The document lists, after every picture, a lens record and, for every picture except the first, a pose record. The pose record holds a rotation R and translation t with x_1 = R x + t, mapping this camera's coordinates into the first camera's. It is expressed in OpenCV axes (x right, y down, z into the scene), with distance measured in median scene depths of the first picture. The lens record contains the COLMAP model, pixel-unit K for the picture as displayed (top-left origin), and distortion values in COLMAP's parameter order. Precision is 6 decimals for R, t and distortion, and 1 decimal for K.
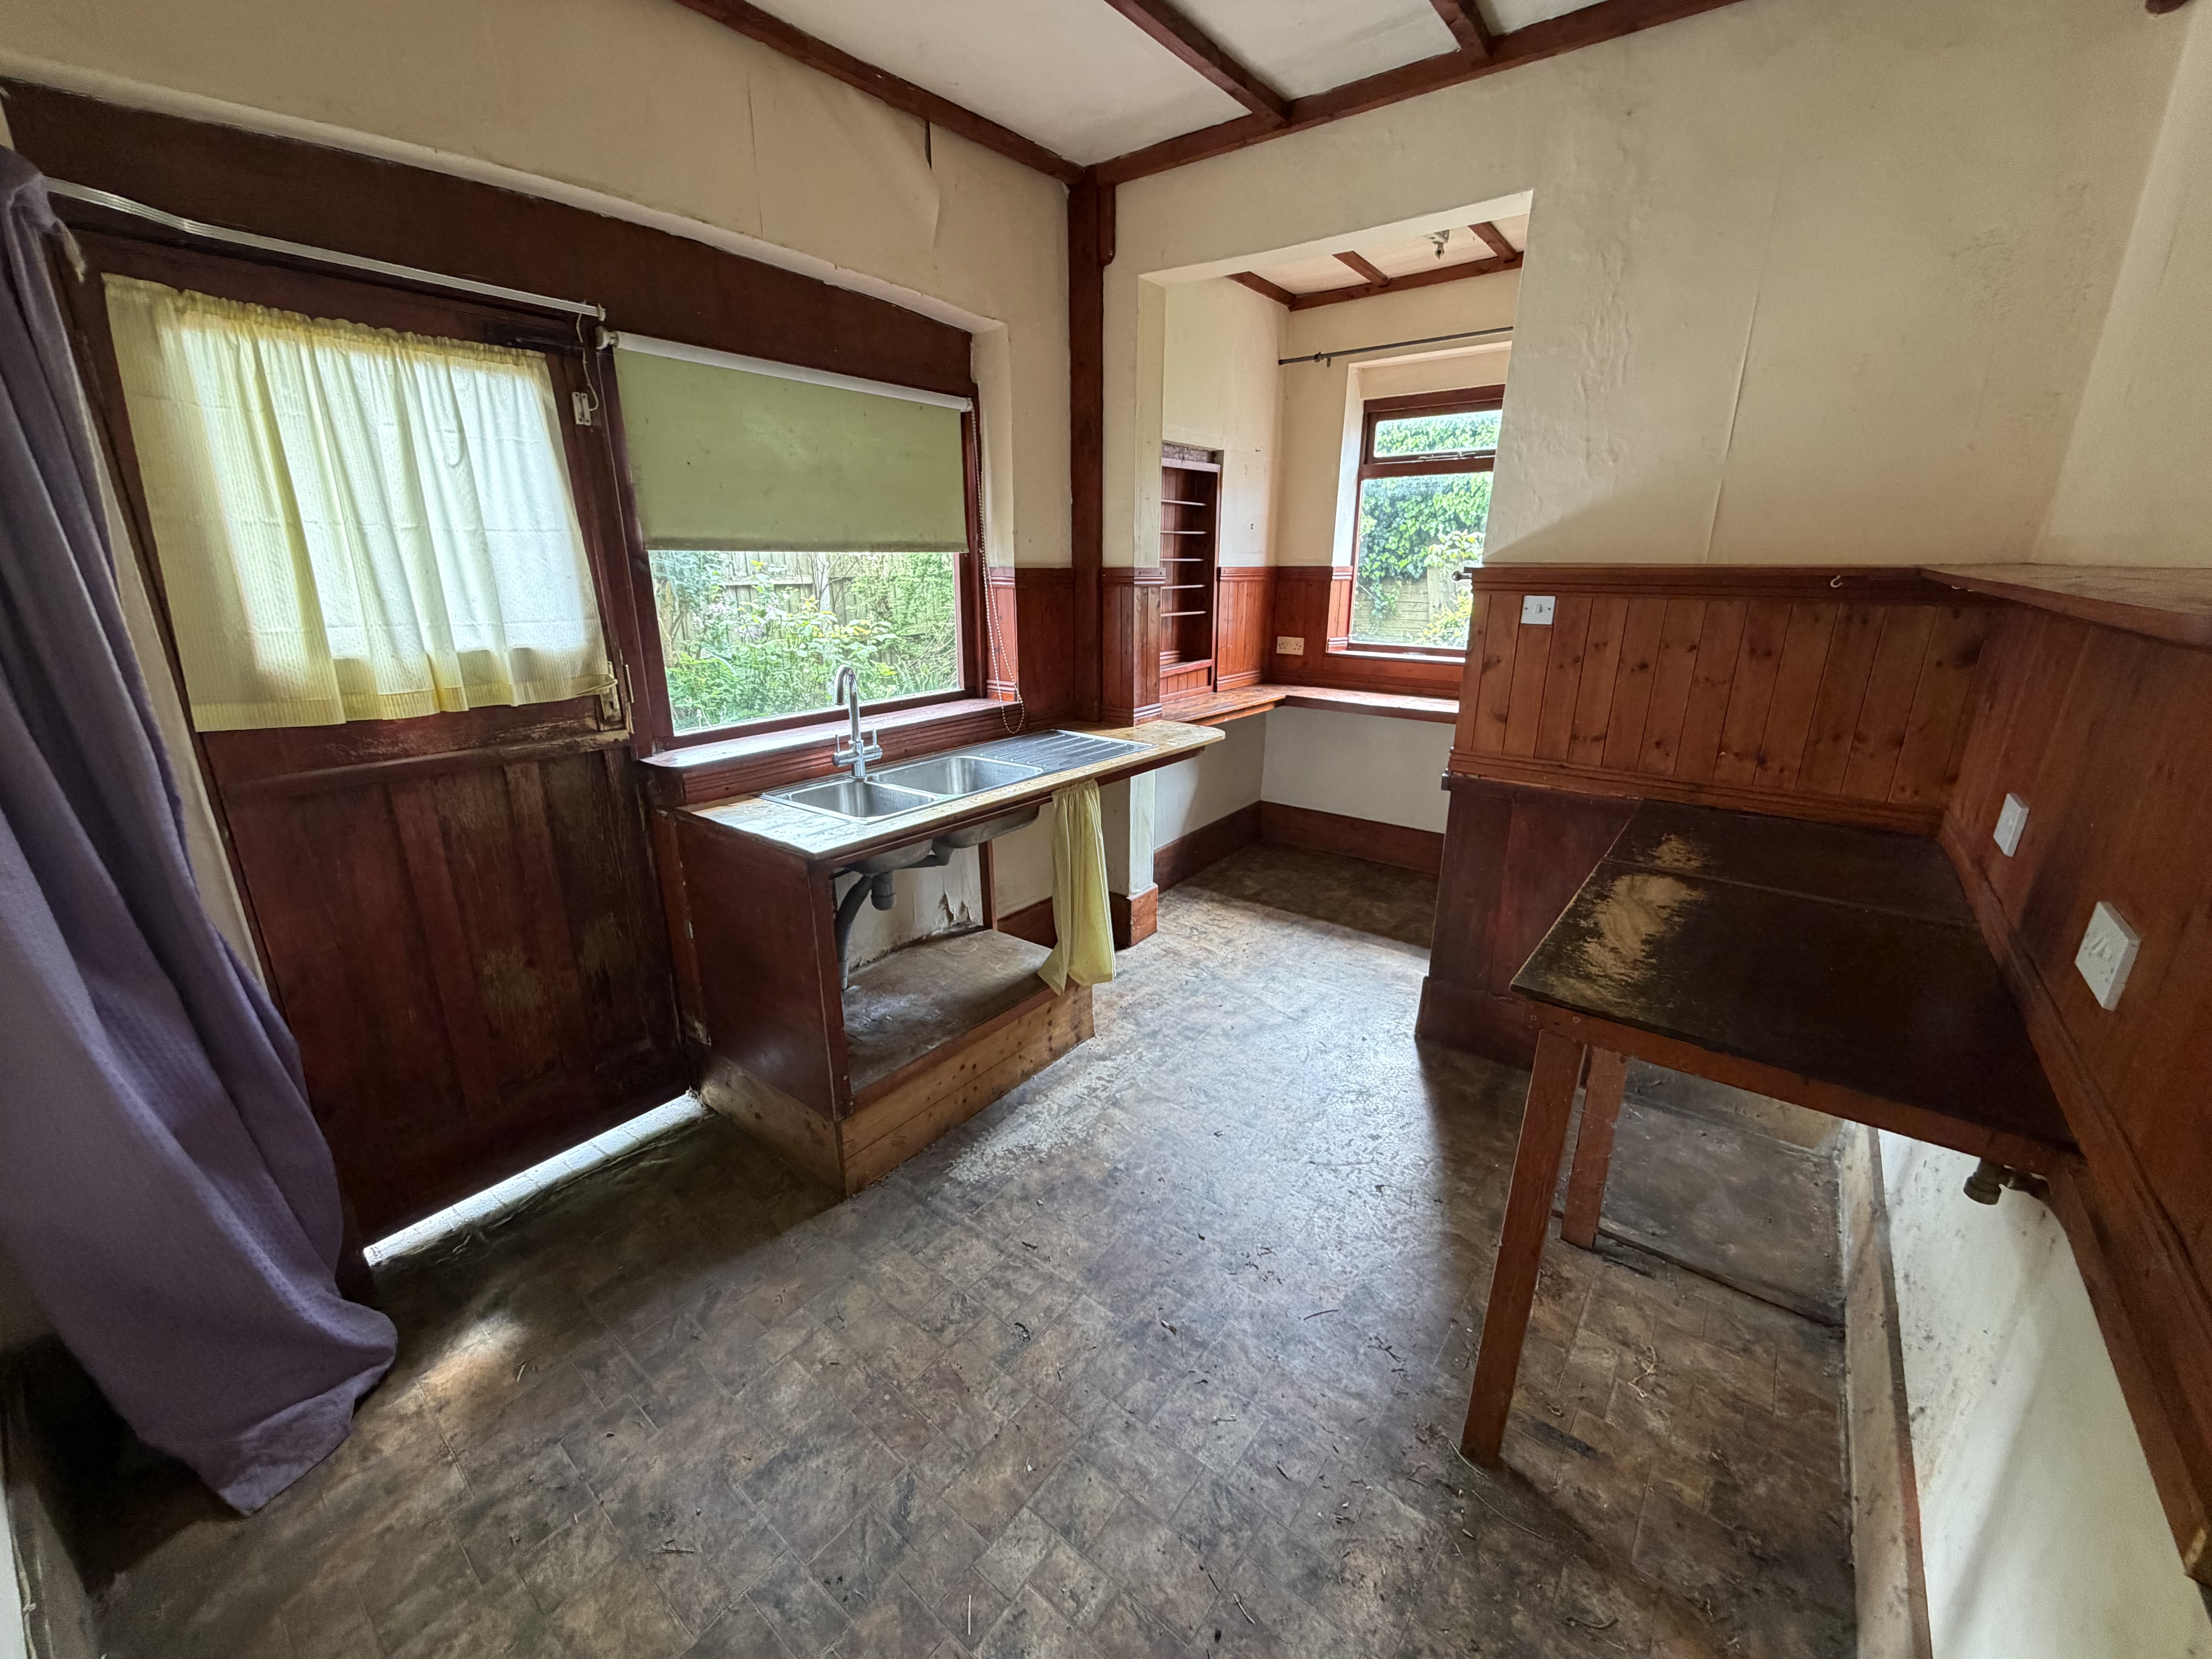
lens RADIAL K [[899.1, 0, 1106.0], [0, 899.1, 829.5], [0, 0, 1]] dist [-0.000466, -0.000010]
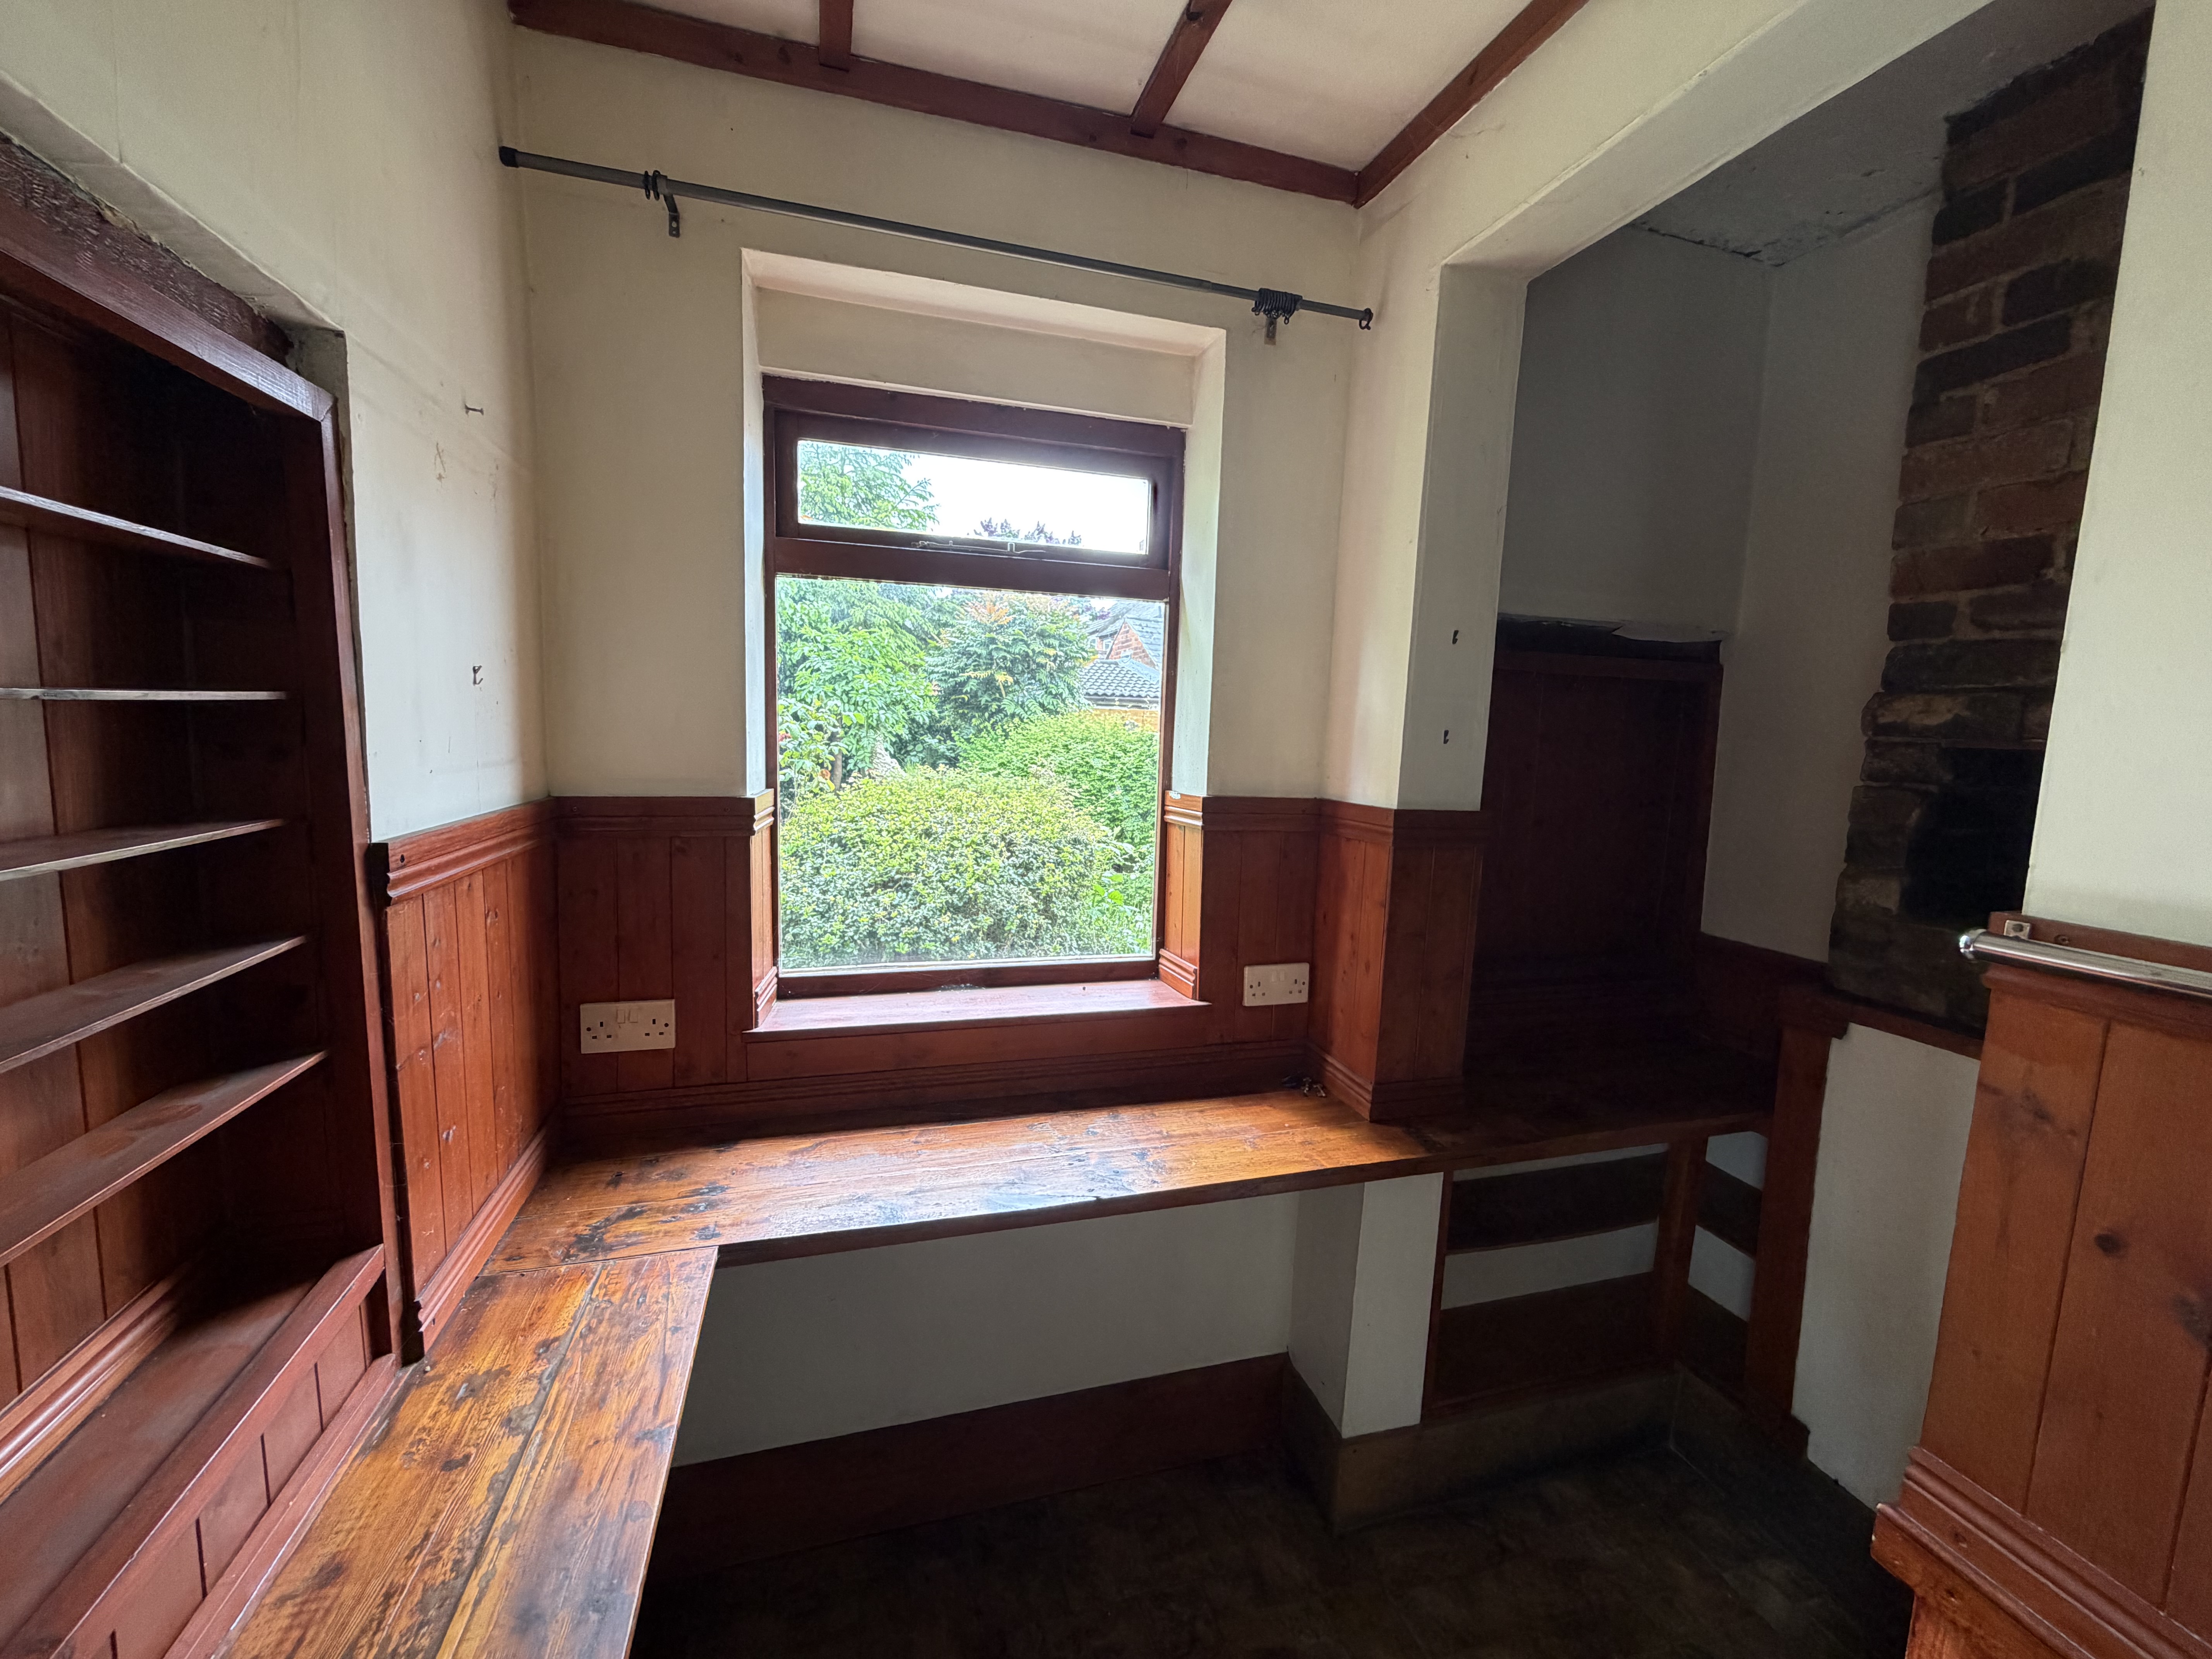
lens RADIAL K [[882.9, 0, 1106.0], [0, 882.9, 829.5], [0, 0, 1]] dist [-0.008335, -0.000152]
pose [[0.591430, -0.084680, 0.801898, 0.057836], [0.214534, 0.975153, -0.055251, -0.236177], [-0.777294, 0.204711, 0.594901, 0.701448]]
